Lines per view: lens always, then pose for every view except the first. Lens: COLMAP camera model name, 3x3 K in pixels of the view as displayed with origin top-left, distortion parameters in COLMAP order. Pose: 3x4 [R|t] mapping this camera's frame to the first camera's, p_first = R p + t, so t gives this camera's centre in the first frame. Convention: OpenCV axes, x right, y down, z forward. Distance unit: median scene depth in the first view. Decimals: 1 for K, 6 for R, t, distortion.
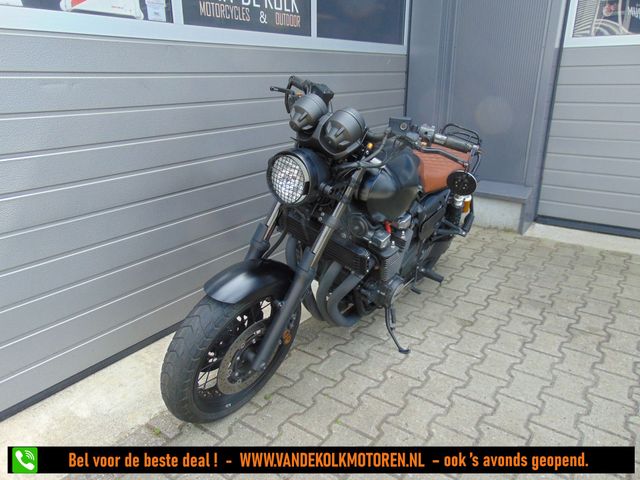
lens RADIAL K [[477.7, 0, 318.5], [0, 477.7, 241.3], [0, 0, 1]] dist [-0.020690, 0.053544]
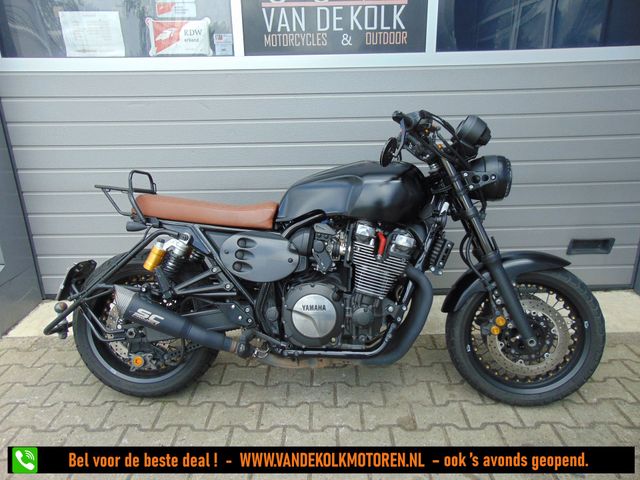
lens RADIAL K [[479.1, 0, 319.5], [0, 479.1, 240.5], [0, 0, 1]] dist [-0.019084, 0.052639]
pose [[0.570206, 0.257622, -0.780062, 0.778752], [-0.258779, 0.957541, 0.127075, -0.178271], [0.779679, 0.129404, 0.612663, 0.395439]]
